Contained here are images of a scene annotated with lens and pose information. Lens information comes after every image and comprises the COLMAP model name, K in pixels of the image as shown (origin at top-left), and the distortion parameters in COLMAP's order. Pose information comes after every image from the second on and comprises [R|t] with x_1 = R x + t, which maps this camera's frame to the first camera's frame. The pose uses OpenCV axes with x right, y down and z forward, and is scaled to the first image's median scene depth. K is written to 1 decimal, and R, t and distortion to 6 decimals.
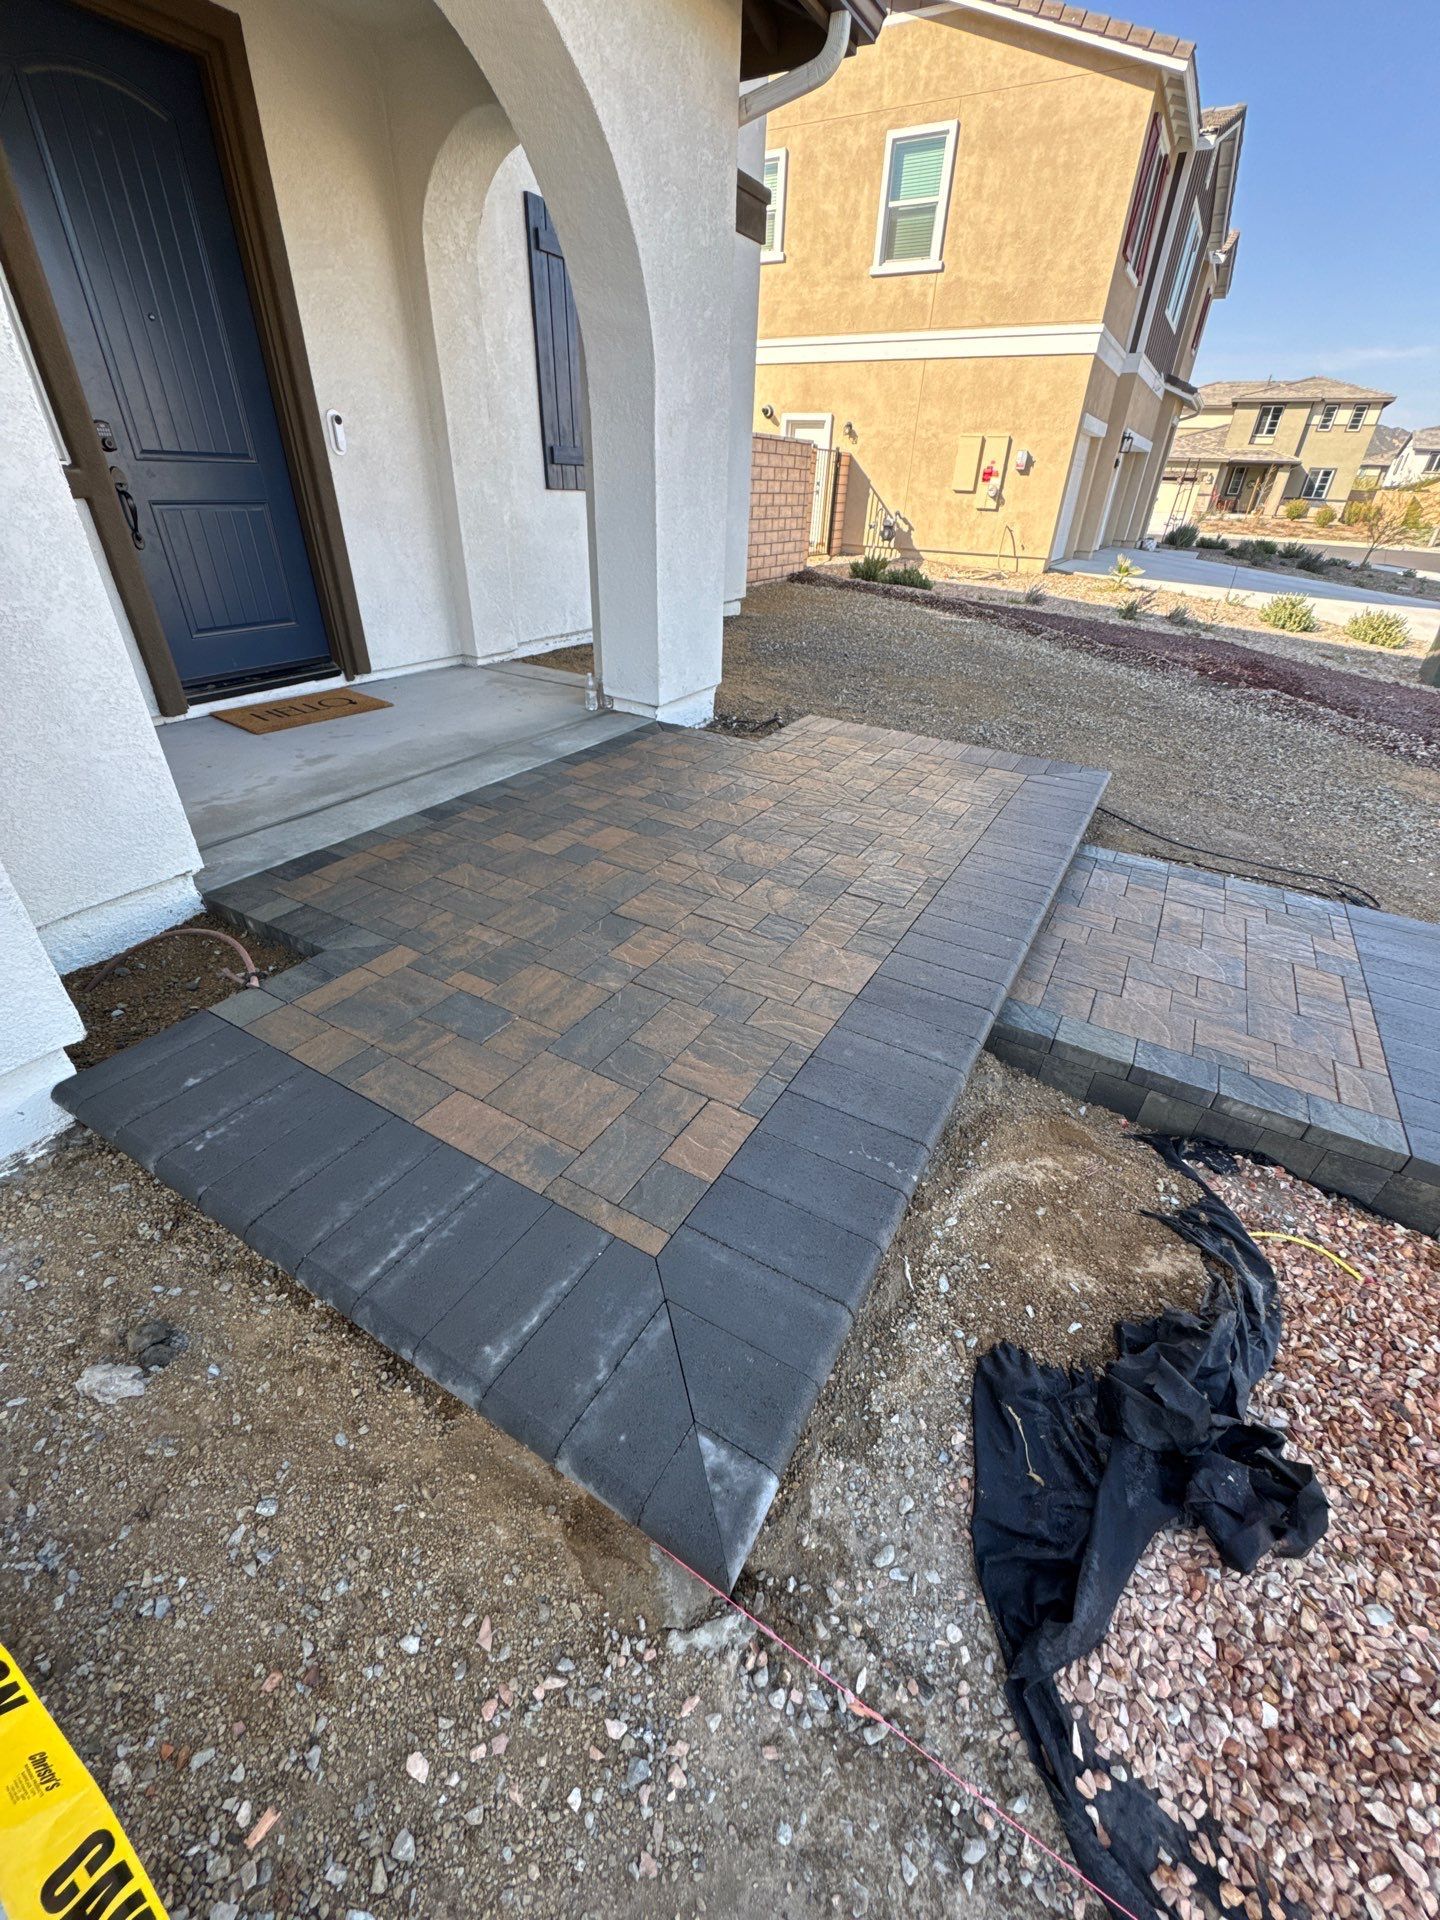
lens RADIAL K [[777.0, 0, 723.5], [0, 777.0, 971.1], [0, 0, 1]] dist [-0.004274, 0.000601]
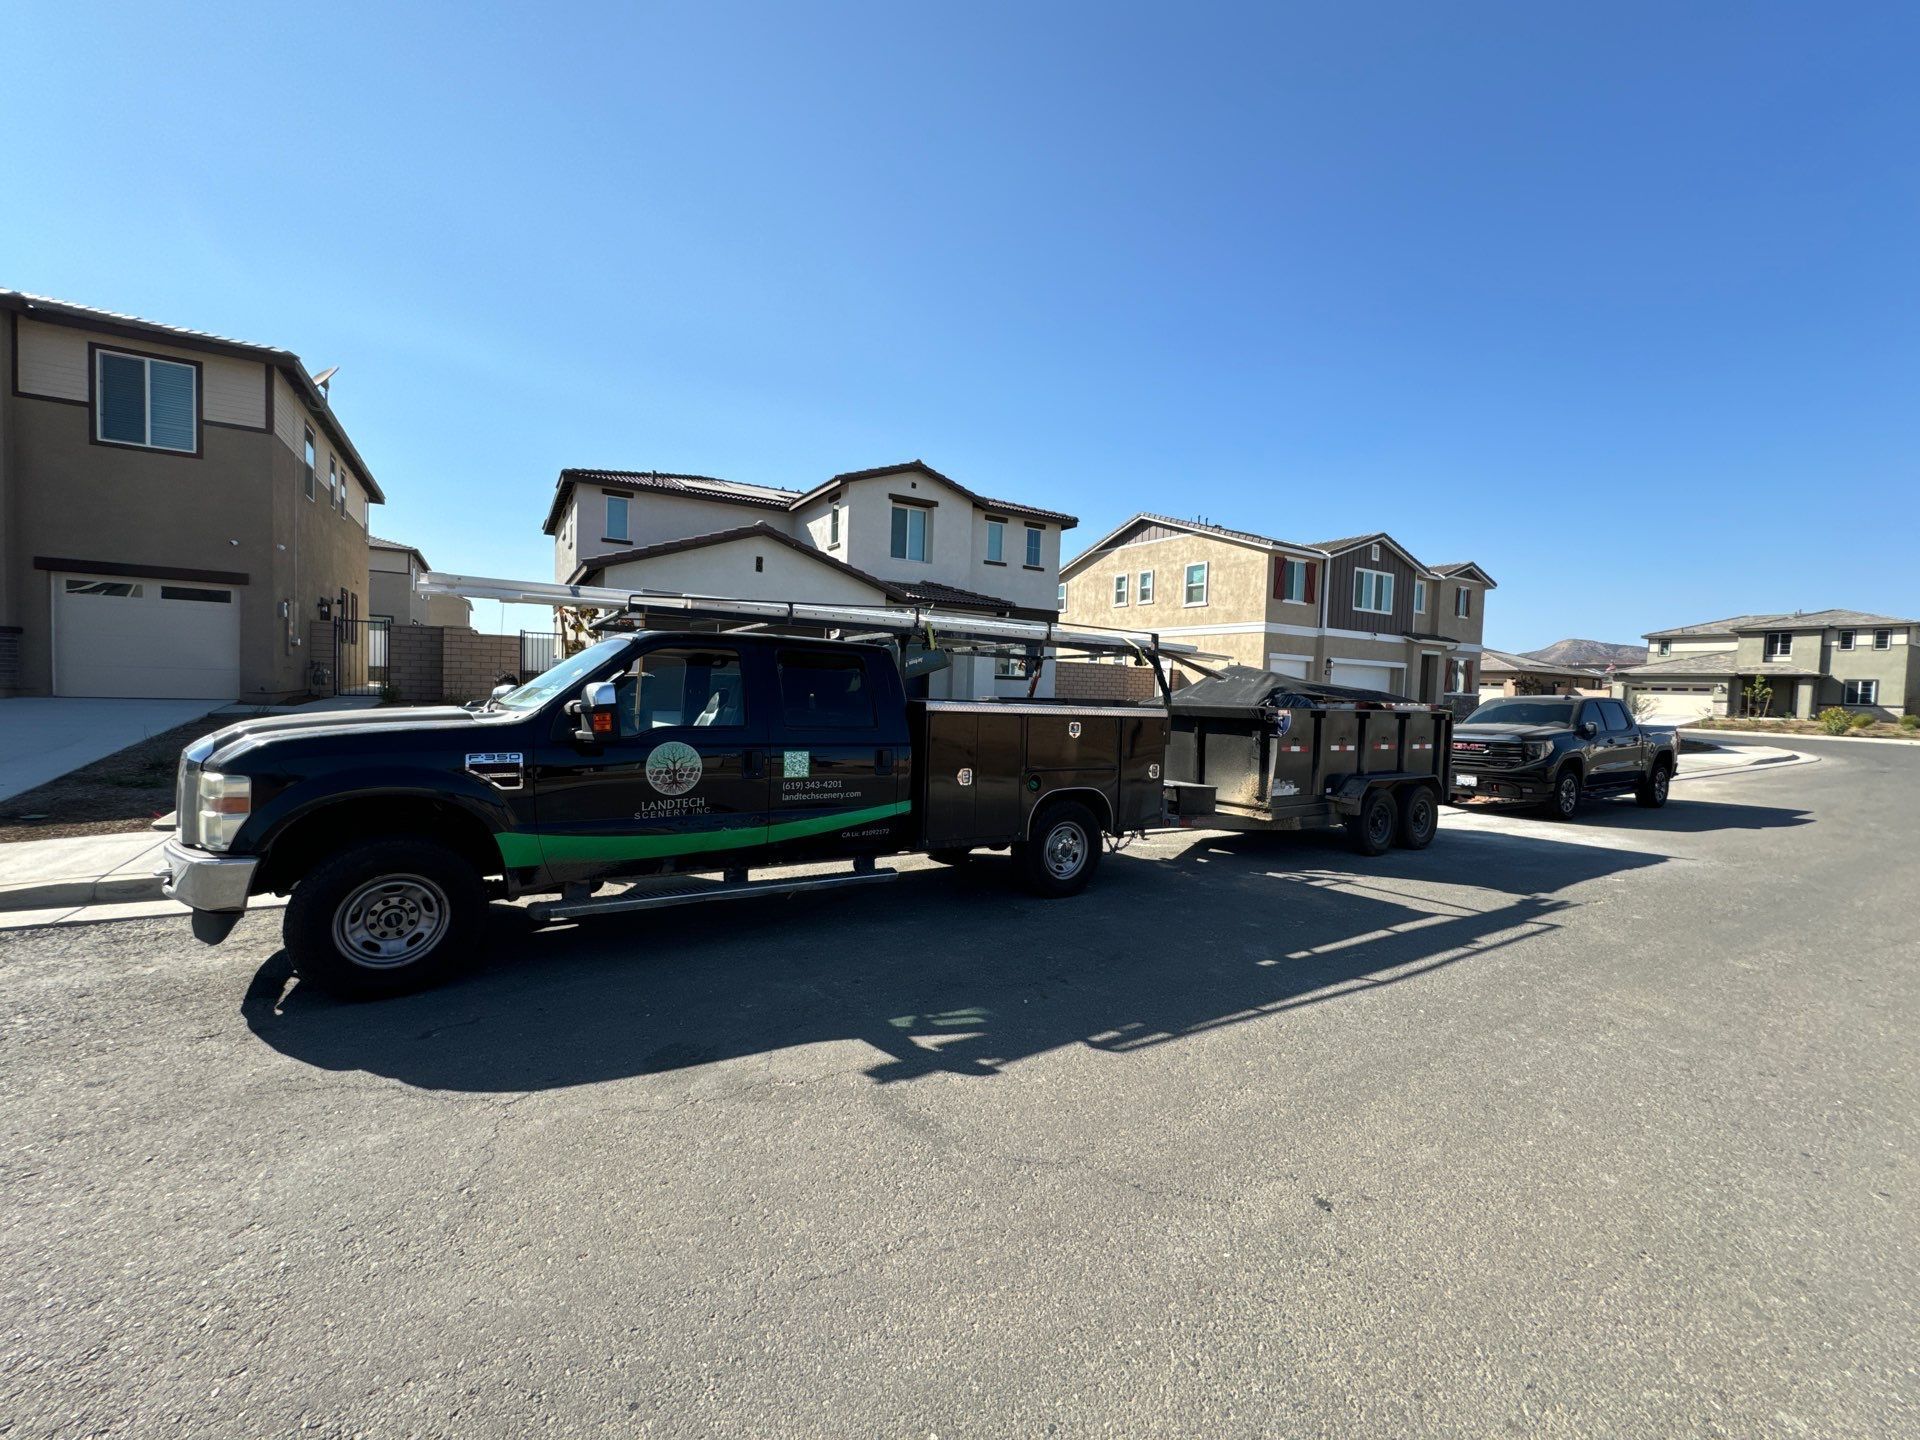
lens RADIAL K [[777.0, 0, 961.6], [0, 777.0, 722.1], [0, 0, 1]] dist [-0.004274, 0.000601]
pose [[0.886823, 0.017156, -0.461791, 0.675304], [-0.250198, 0.857995, -0.448605, 0.622416], [0.388518, 0.513372, 0.765182, -0.880287]]
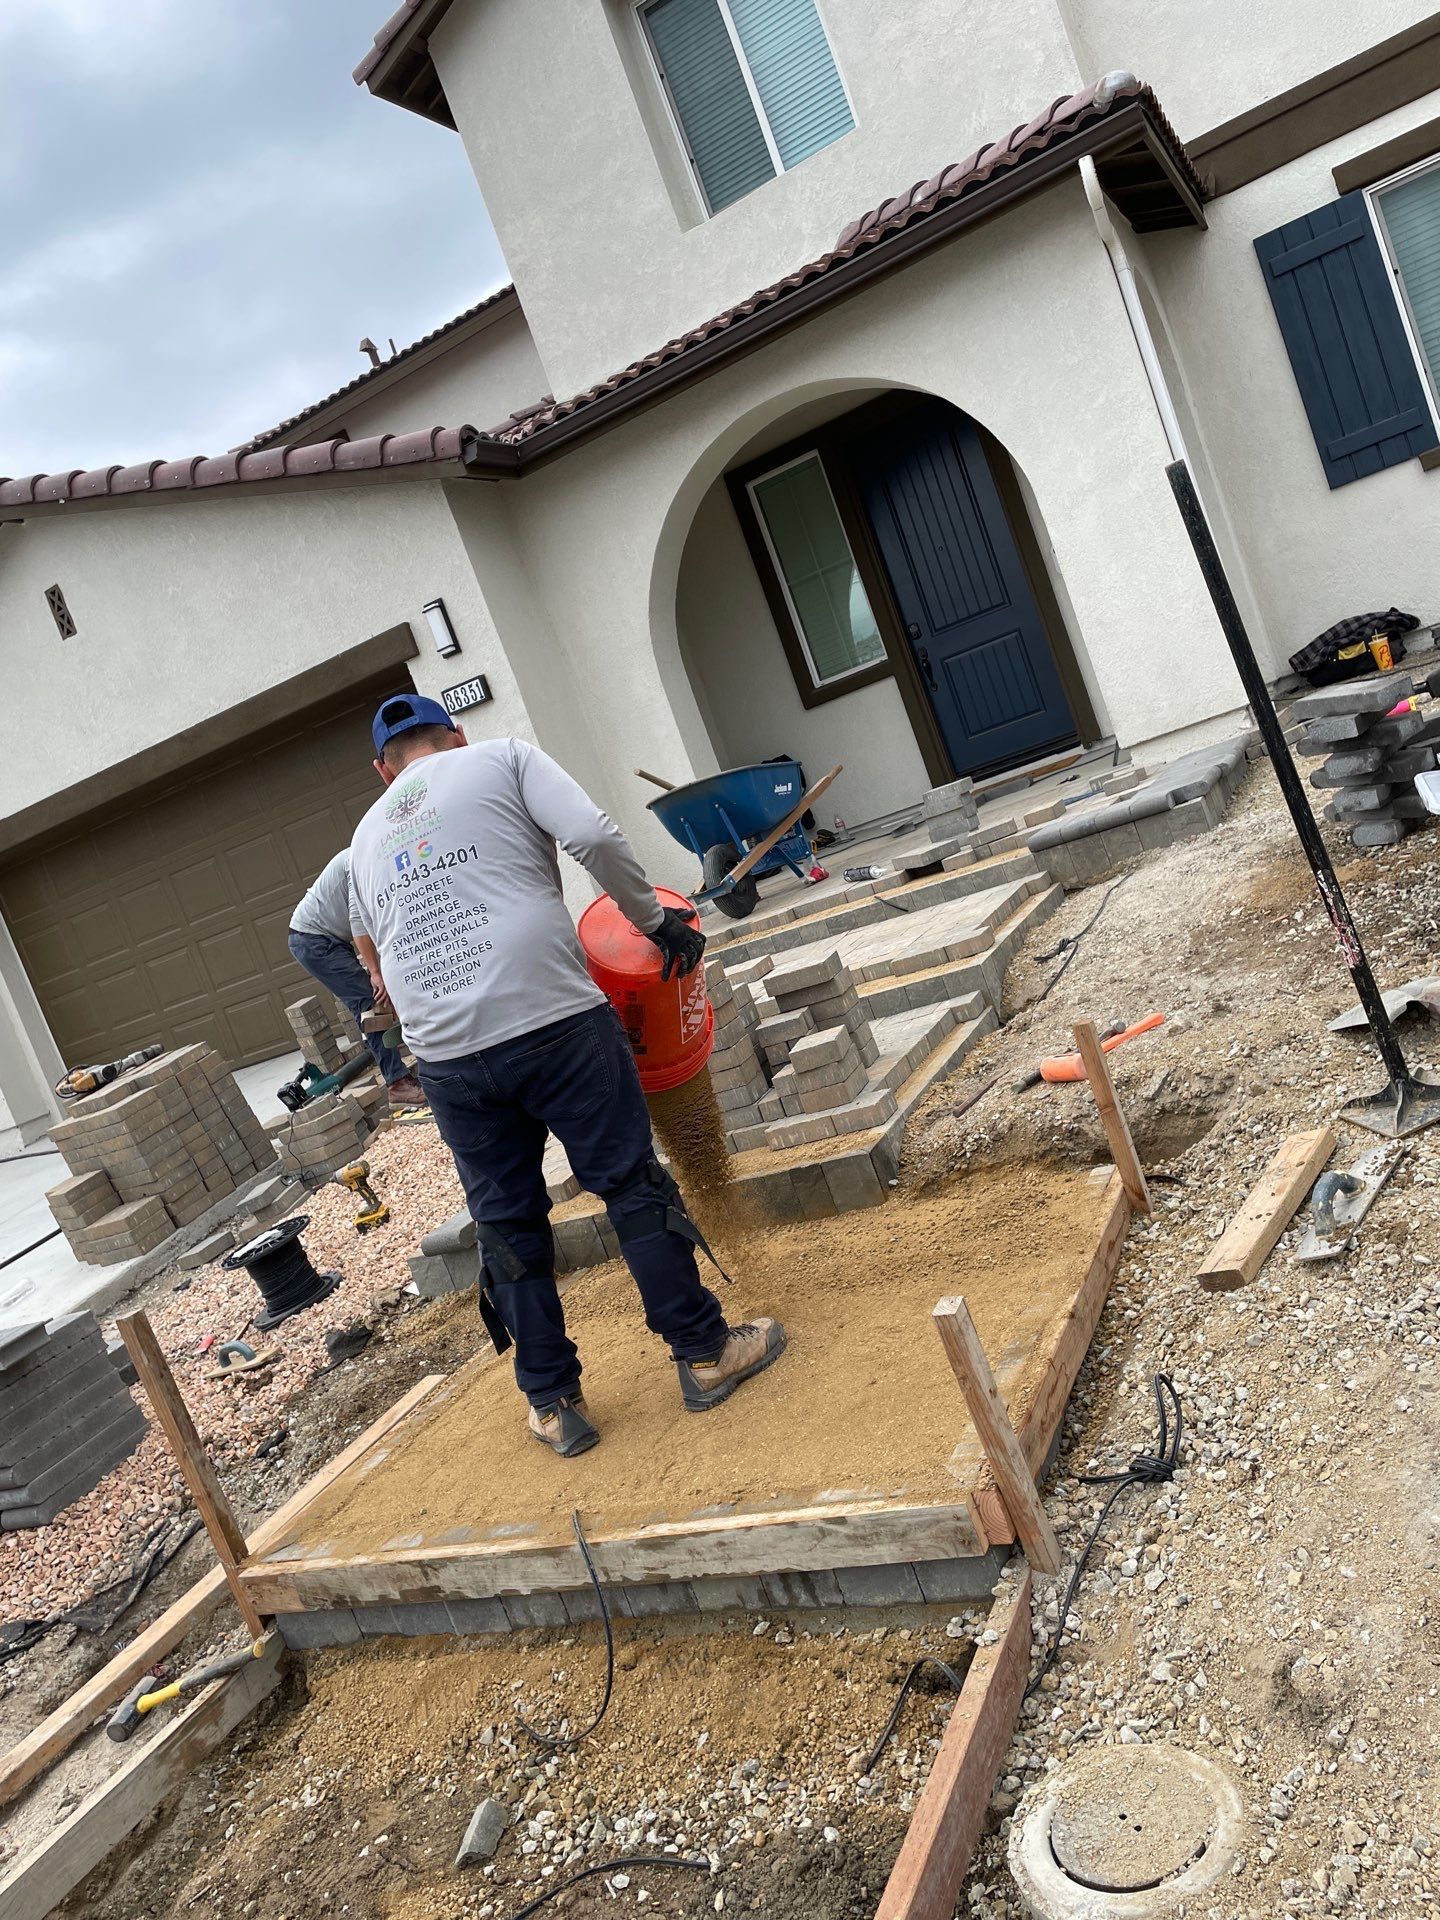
lens RADIAL K [[1428.2, 0, 730.4], [0, 1428.2, 954.1], [0, 0, 1]] dist [0.020223, -0.017227]
pose [[0.074443, 0.044023, -0.996253, 0.524320], [-0.205270, 0.978308, 0.027892, -0.013715], [0.975870, 0.202425, 0.081865, 0.134497]]
